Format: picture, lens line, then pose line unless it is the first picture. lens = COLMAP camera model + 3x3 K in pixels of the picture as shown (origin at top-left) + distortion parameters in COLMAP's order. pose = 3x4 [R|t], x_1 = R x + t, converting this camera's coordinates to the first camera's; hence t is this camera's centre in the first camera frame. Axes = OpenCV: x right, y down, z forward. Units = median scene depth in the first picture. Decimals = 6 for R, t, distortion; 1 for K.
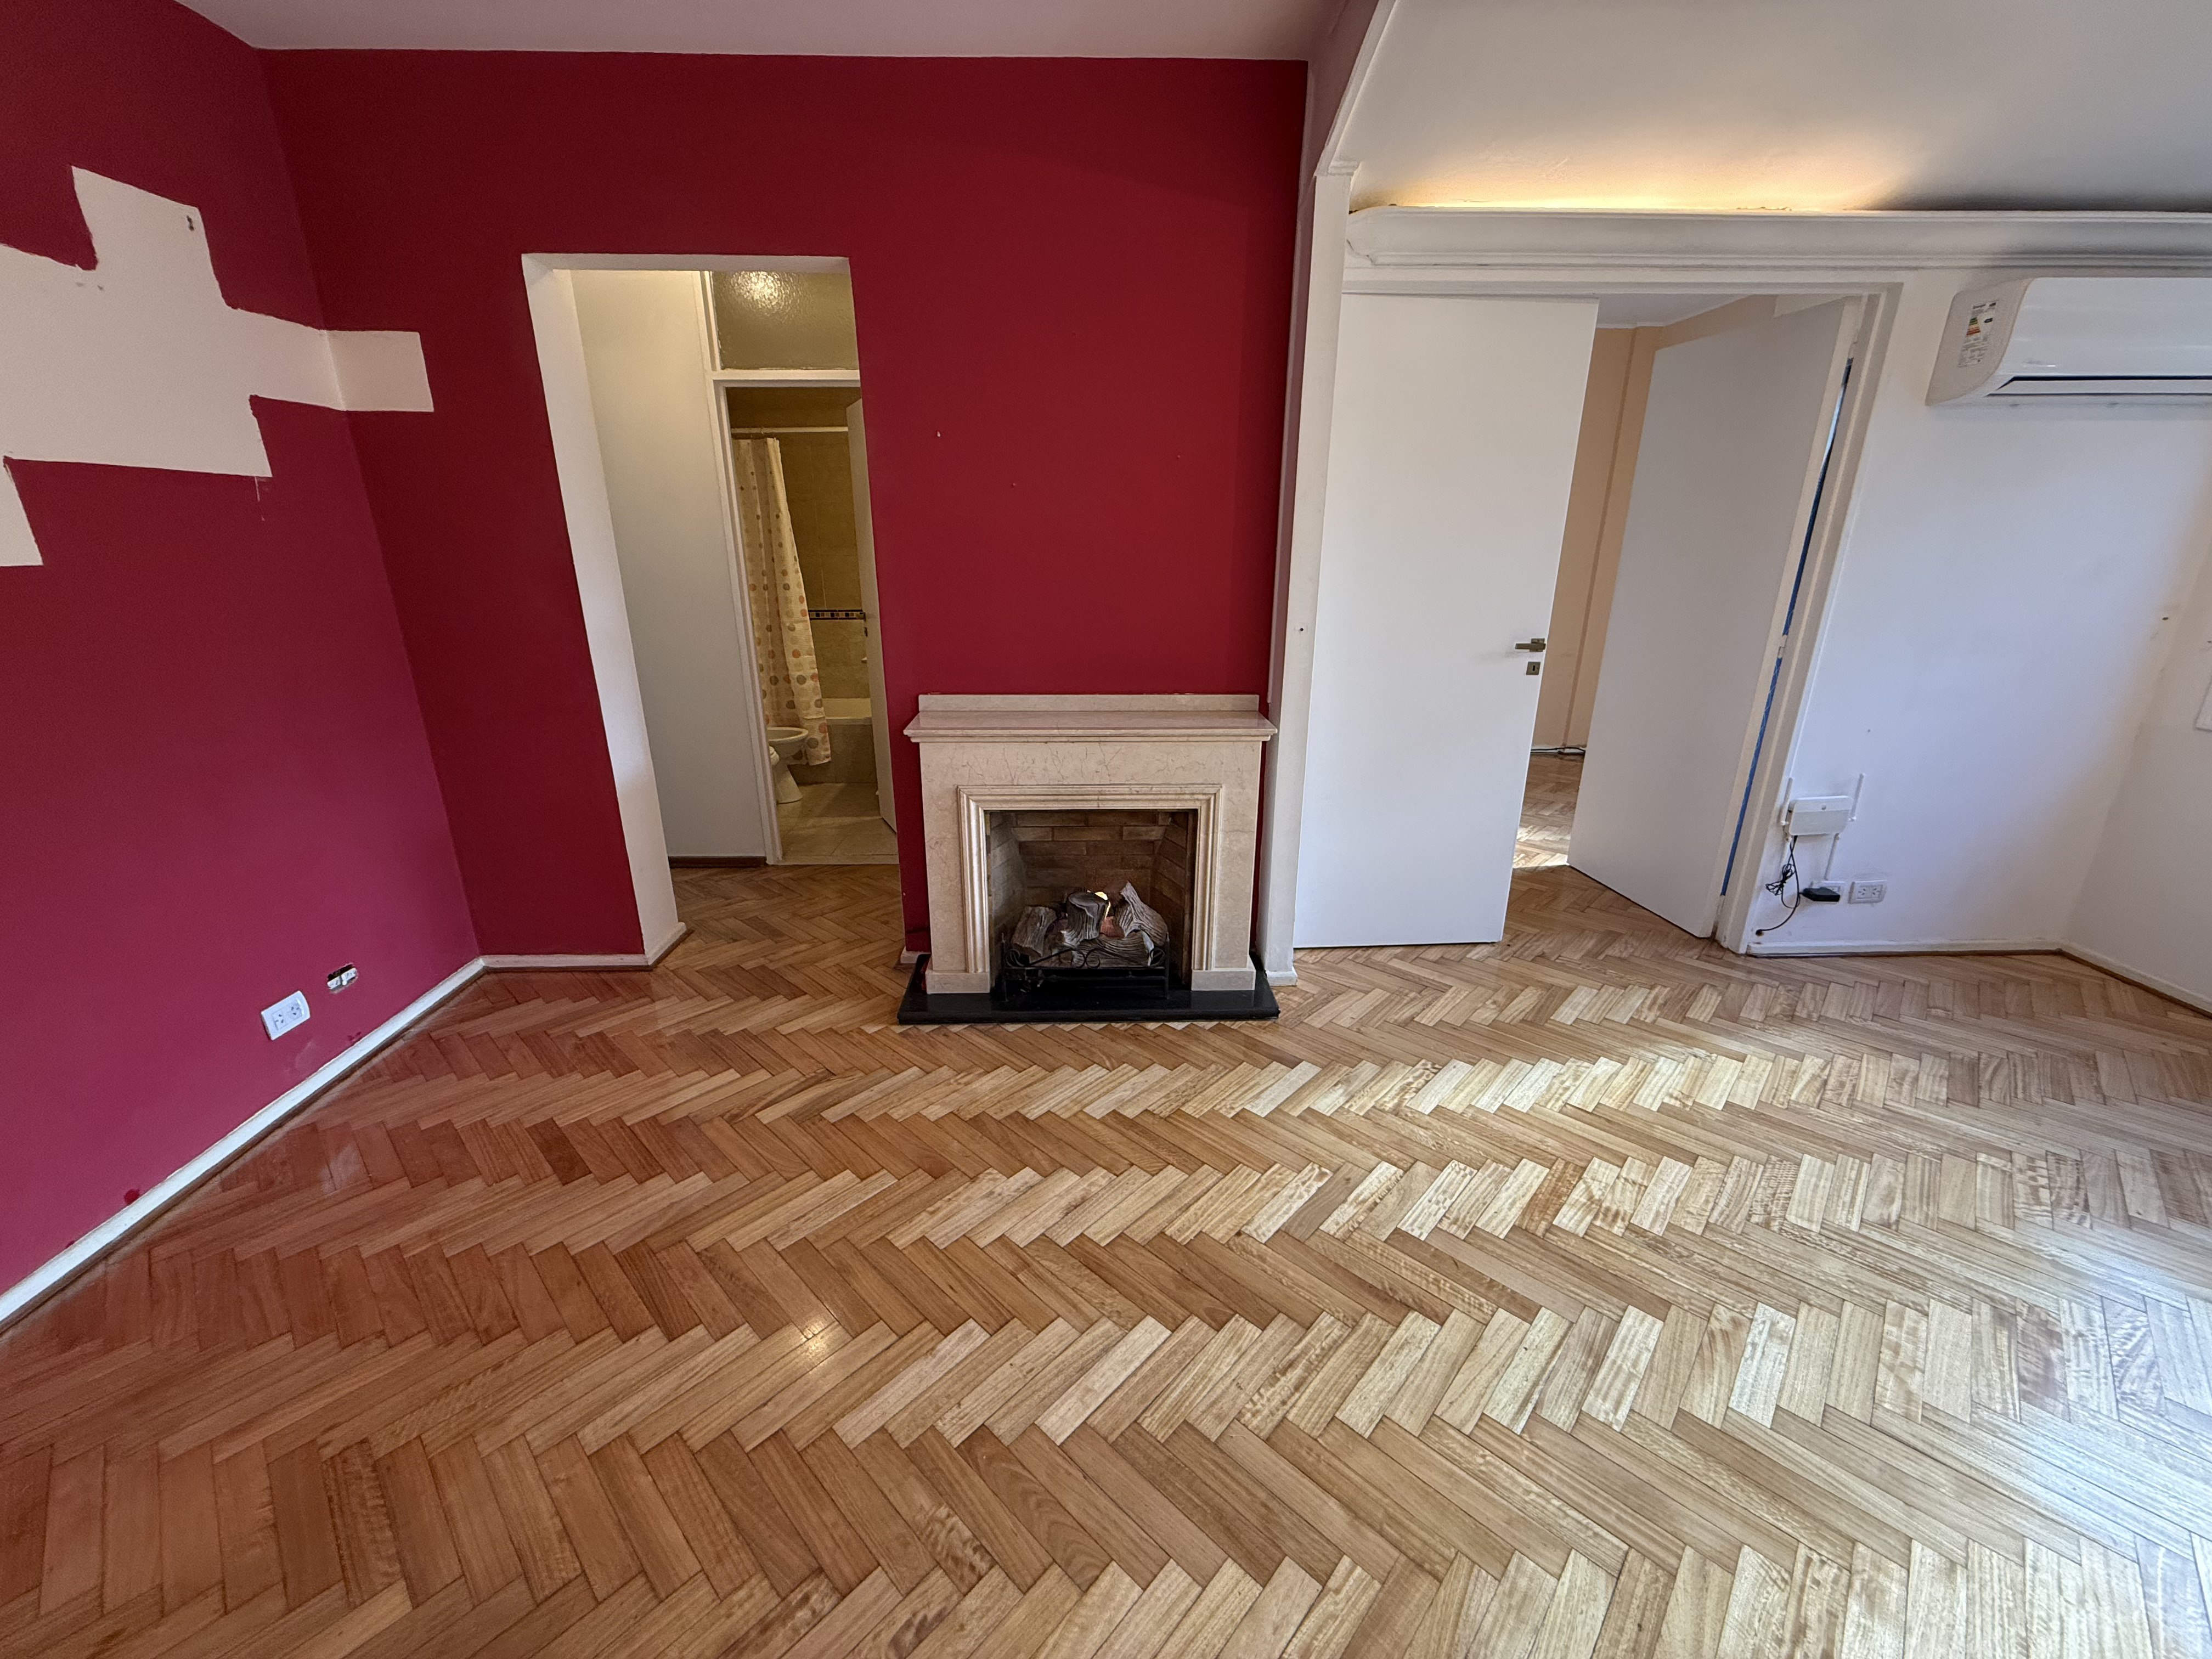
lens RADIAL K [[878.1, 0, 1096.8], [0, 878.1, 827.9], [0, 0, 1]] dist [0.000293, -0.000909]
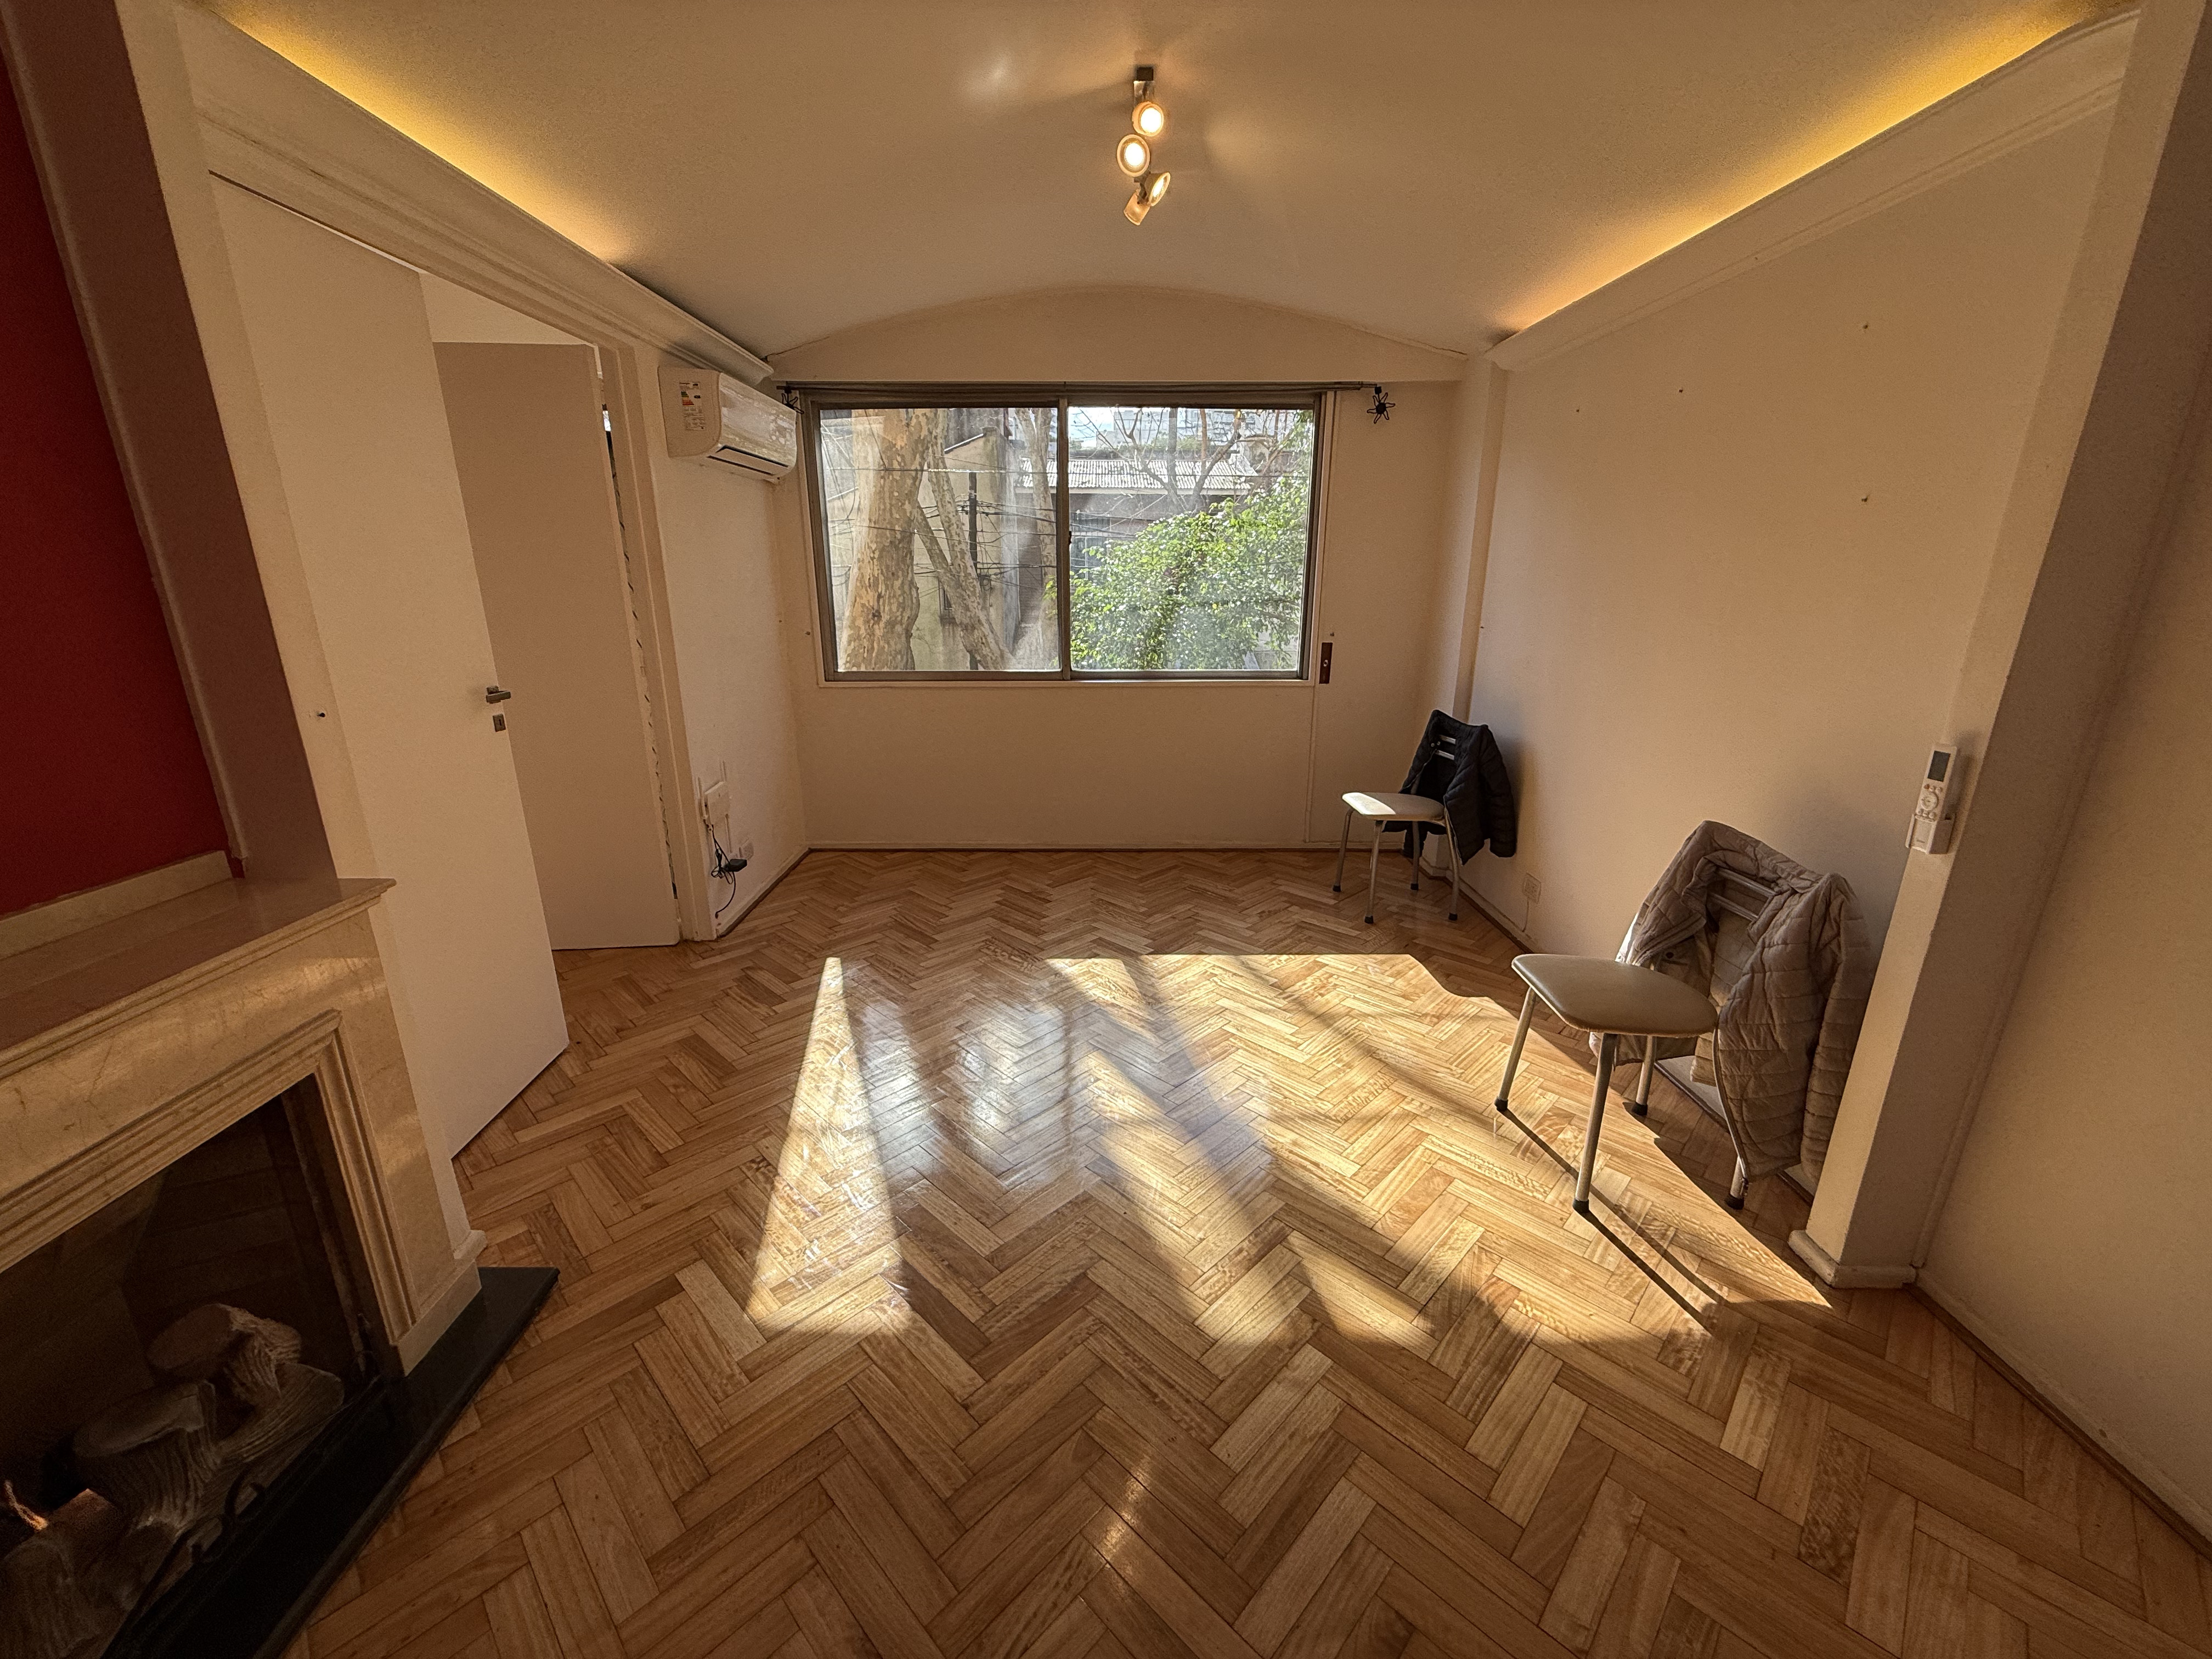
lens RADIAL K [[878.1, 0, 1098.5], [0, 878.1, 829.7], [0, 0, 1]] dist [0.000293, -0.000909]
pose [[0.017218, -0.280264, 0.959768, -0.329323], [0.313546, 0.913004, 0.260984, -0.140581], [-0.949417, 0.296438, 0.103596, 0.452124]]
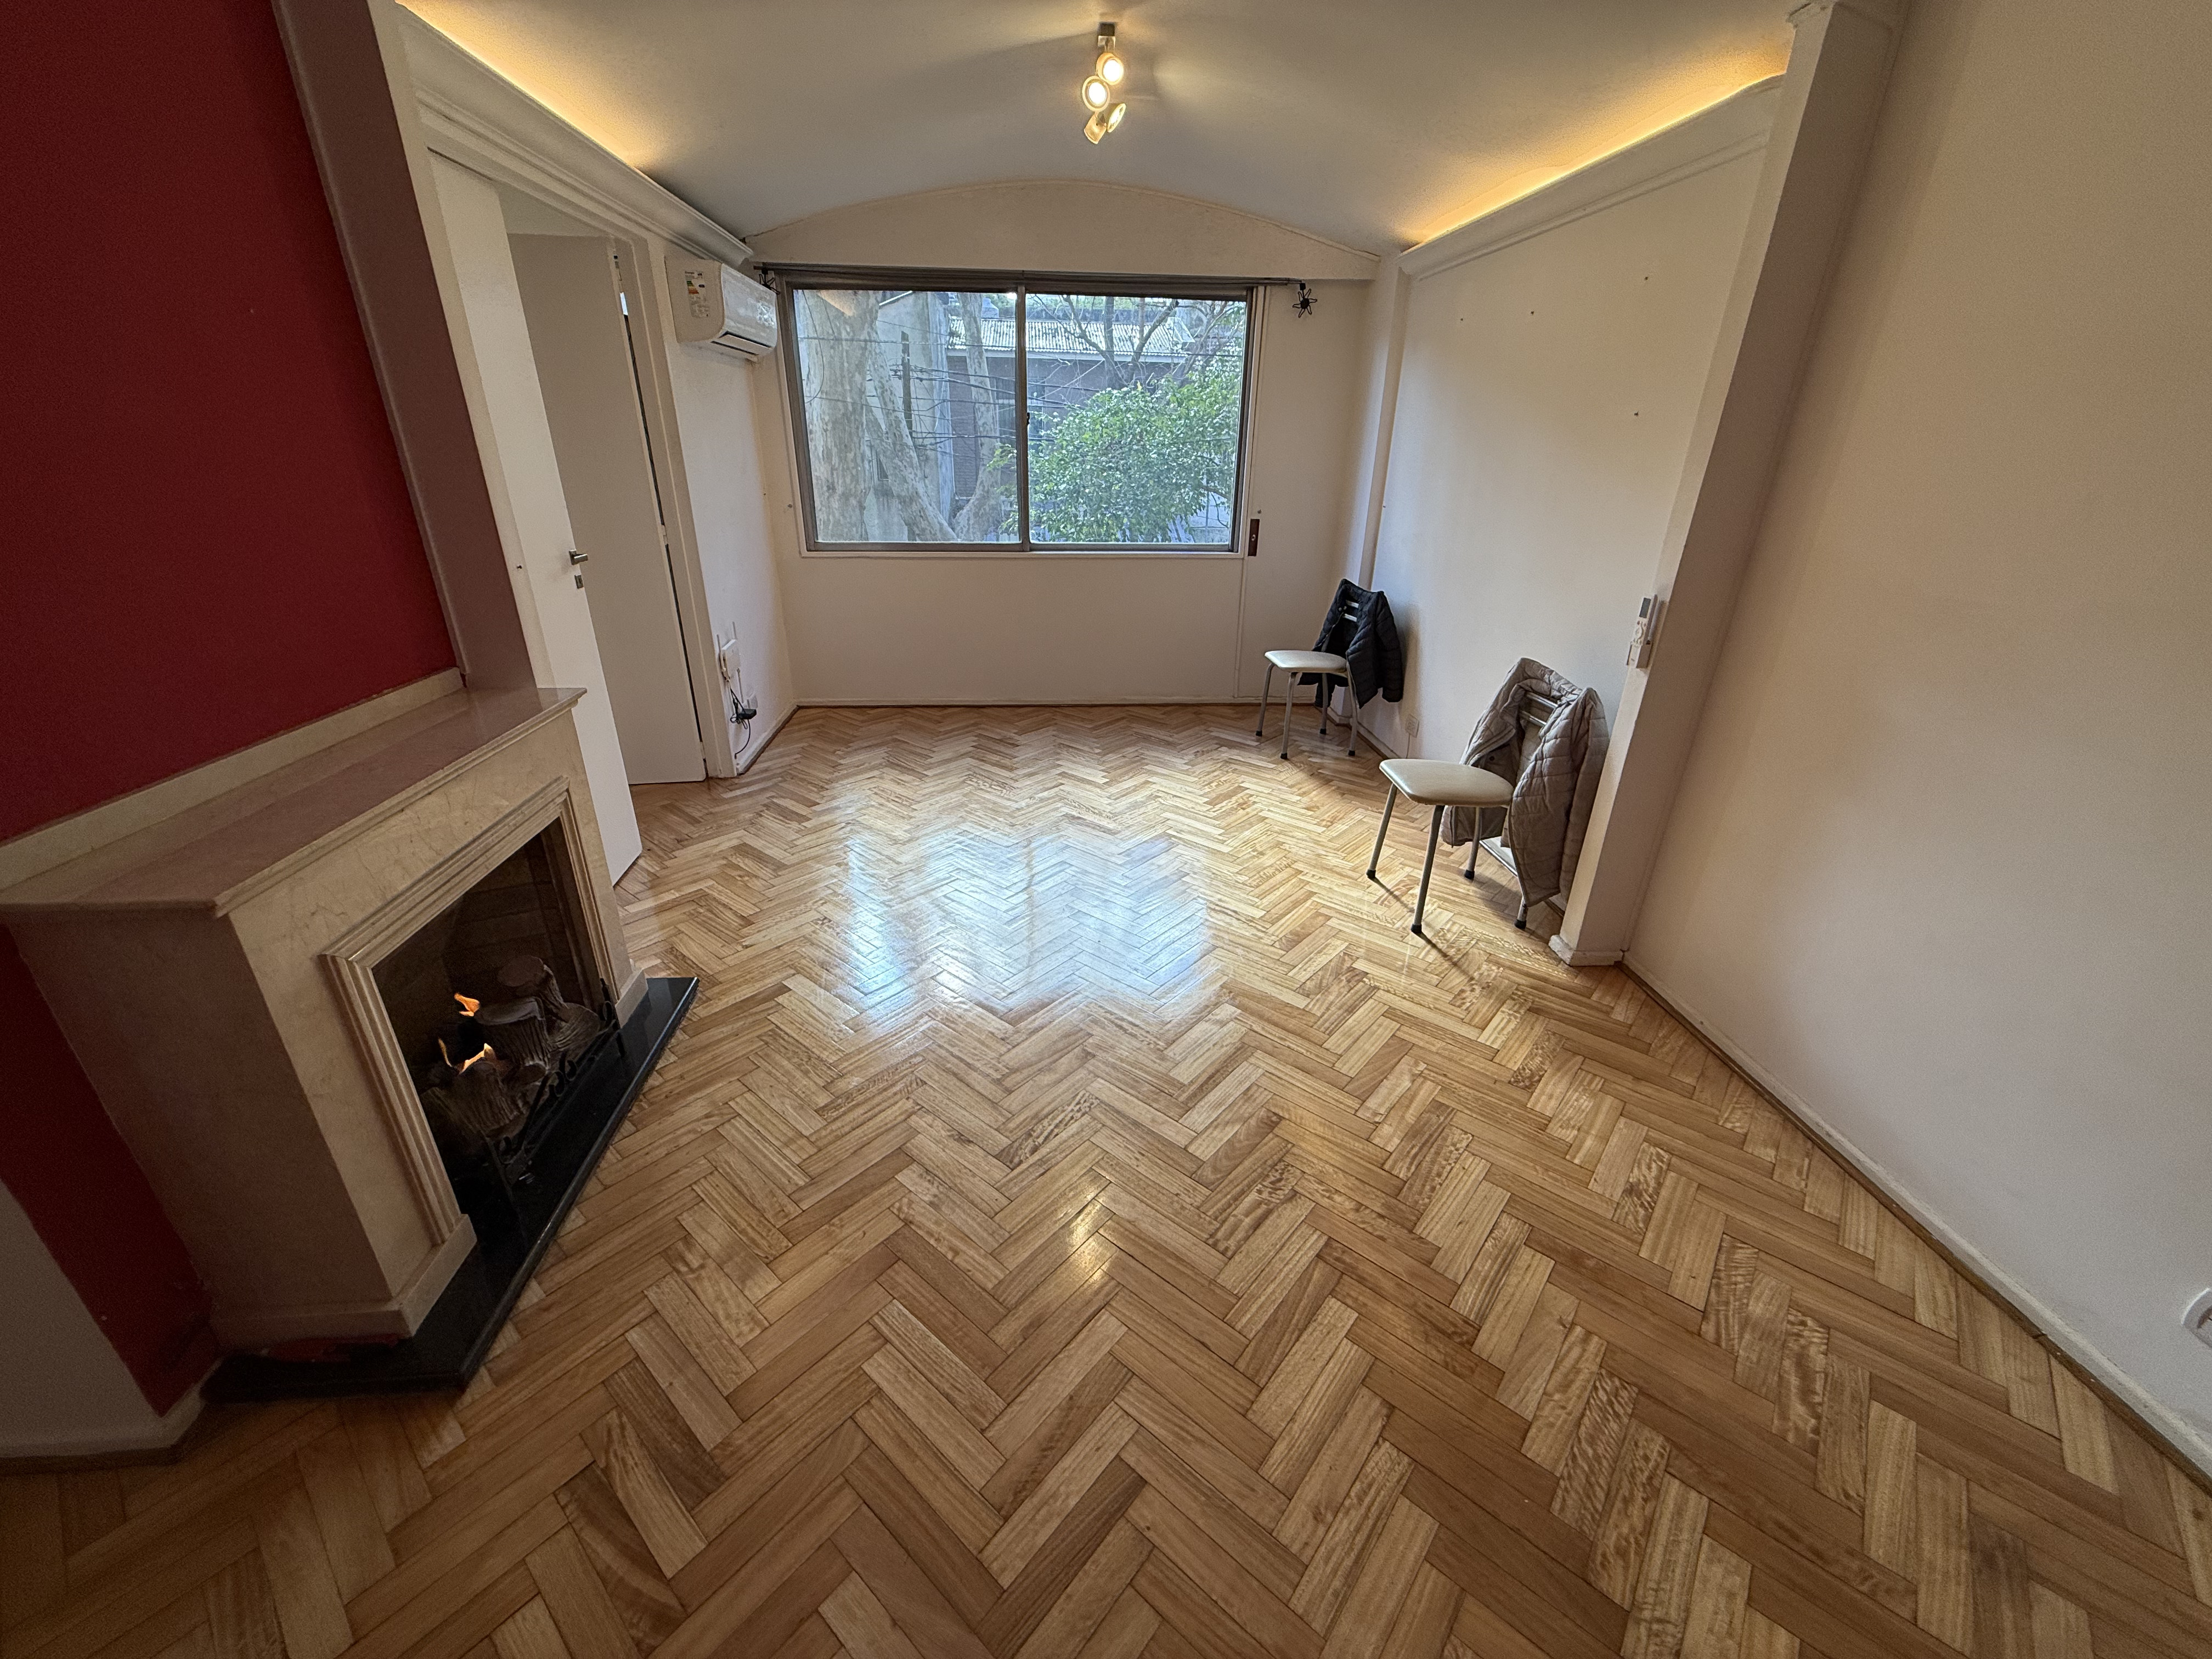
lens RADIAL K [[878.1, 0, 1097.9], [0, 878.1, 829.5], [0, 0, 1]] dist [0.000293, -0.000909]
pose [[-0.055191, -0.403848, 0.913160, -0.602191], [0.299628, 0.865705, 0.400971, -0.174714], [-0.952458, 0.295738, 0.073225, 0.489969]]
